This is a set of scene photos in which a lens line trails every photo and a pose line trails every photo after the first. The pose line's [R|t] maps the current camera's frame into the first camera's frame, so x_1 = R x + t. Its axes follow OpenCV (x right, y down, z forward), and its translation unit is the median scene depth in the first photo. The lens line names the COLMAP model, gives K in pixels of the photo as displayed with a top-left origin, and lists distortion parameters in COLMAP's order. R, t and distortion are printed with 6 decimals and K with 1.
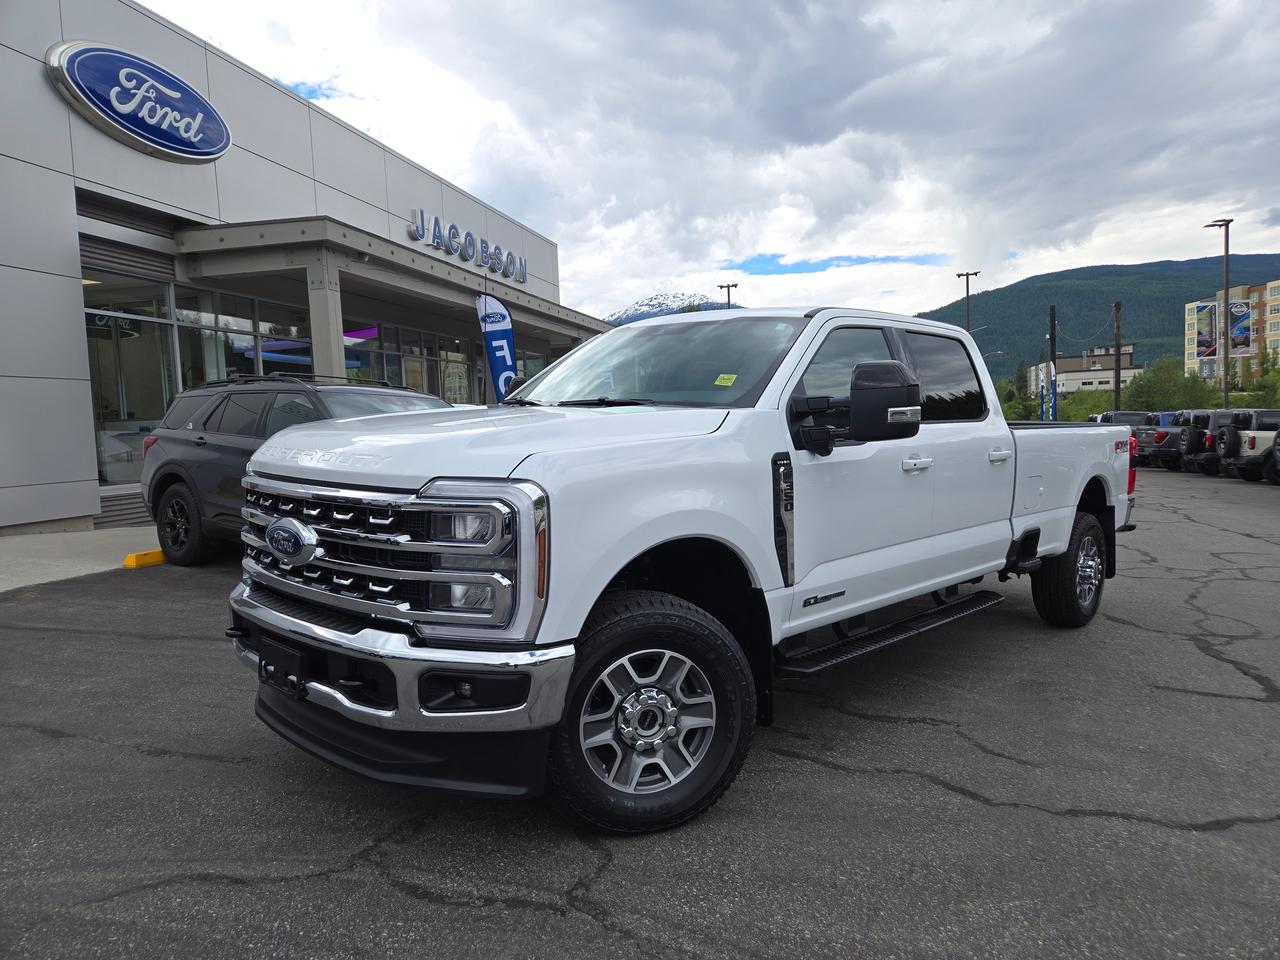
lens RADIAL K [[834.5, 0, 676.0], [0, 834.5, 477.8], [0, 0, 1]] dist [0.094283, -0.076236]
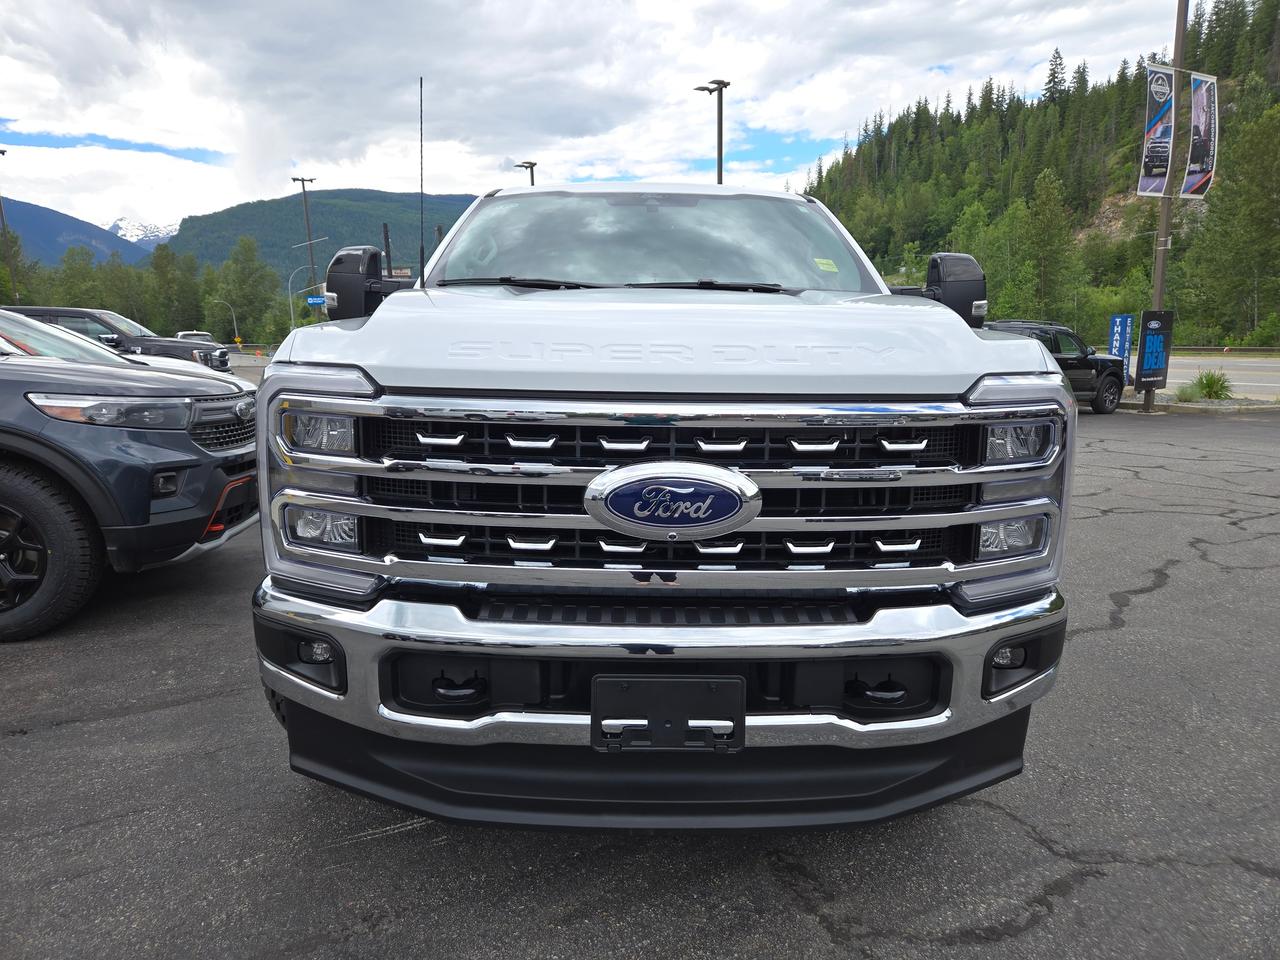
lens RADIAL K [[831.8, 0, 622.2], [0, 831.8, 482.0], [0, 0, 1]] dist [0.087682, -0.071350]
pose [[0.725046, -0.115834, 0.678890, -0.199000], [0.047338, 0.991805, 0.118667, -0.001967], [-0.687072, -0.053902, 0.724588, 0.140320]]
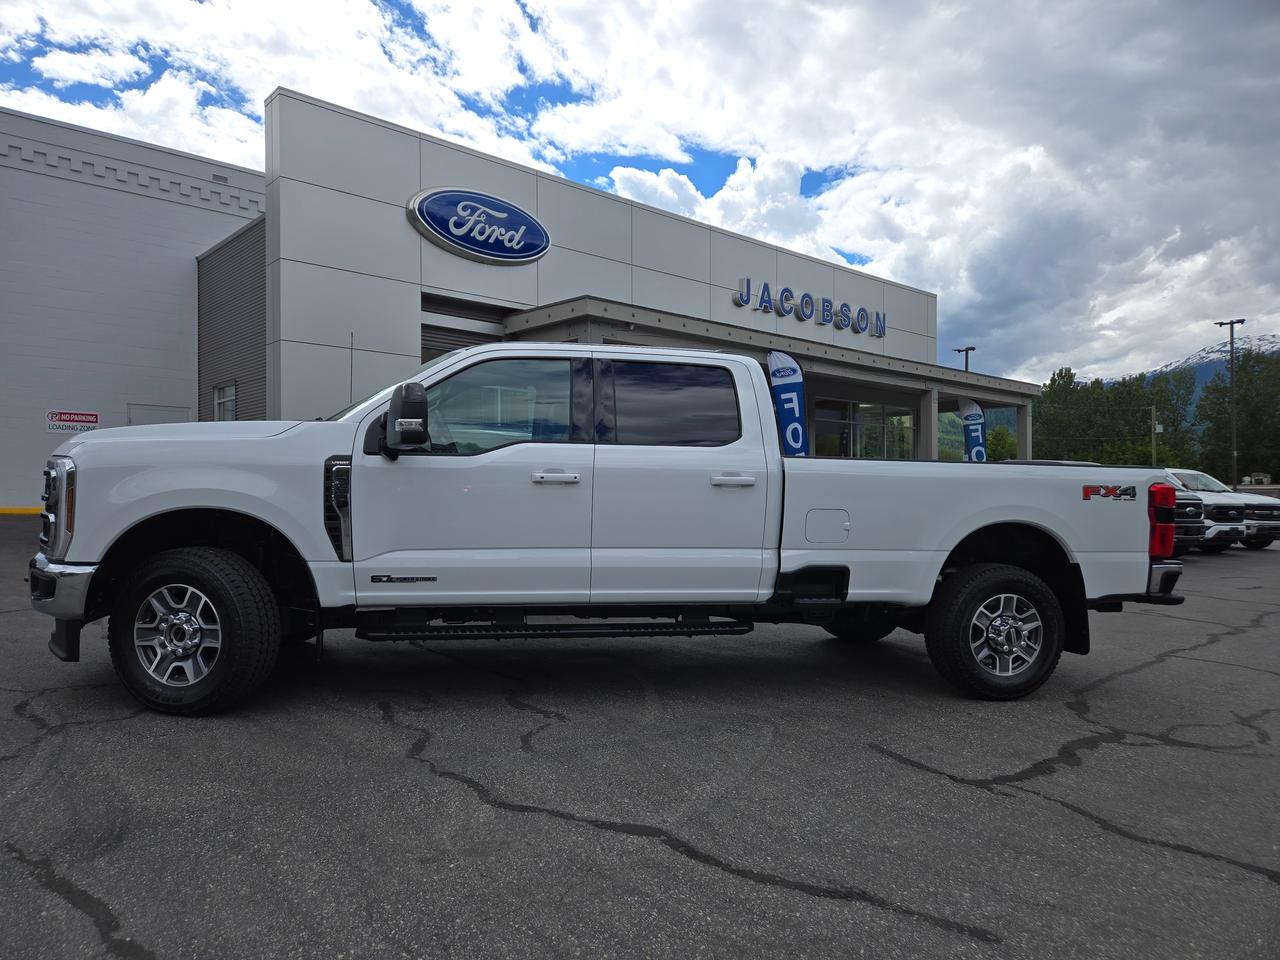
lens RADIAL K [[831.8, 0, 622.2], [0, 831.8, 482.0], [0, 0, 1]] dist [0.087682, -0.071350]
pose [[0.842363, 0.031684, -0.537979, 0.311557], [-0.065859, 0.996840, -0.044413, 0.010462], [0.534872, 0.072843, 0.841787, 0.040372]]
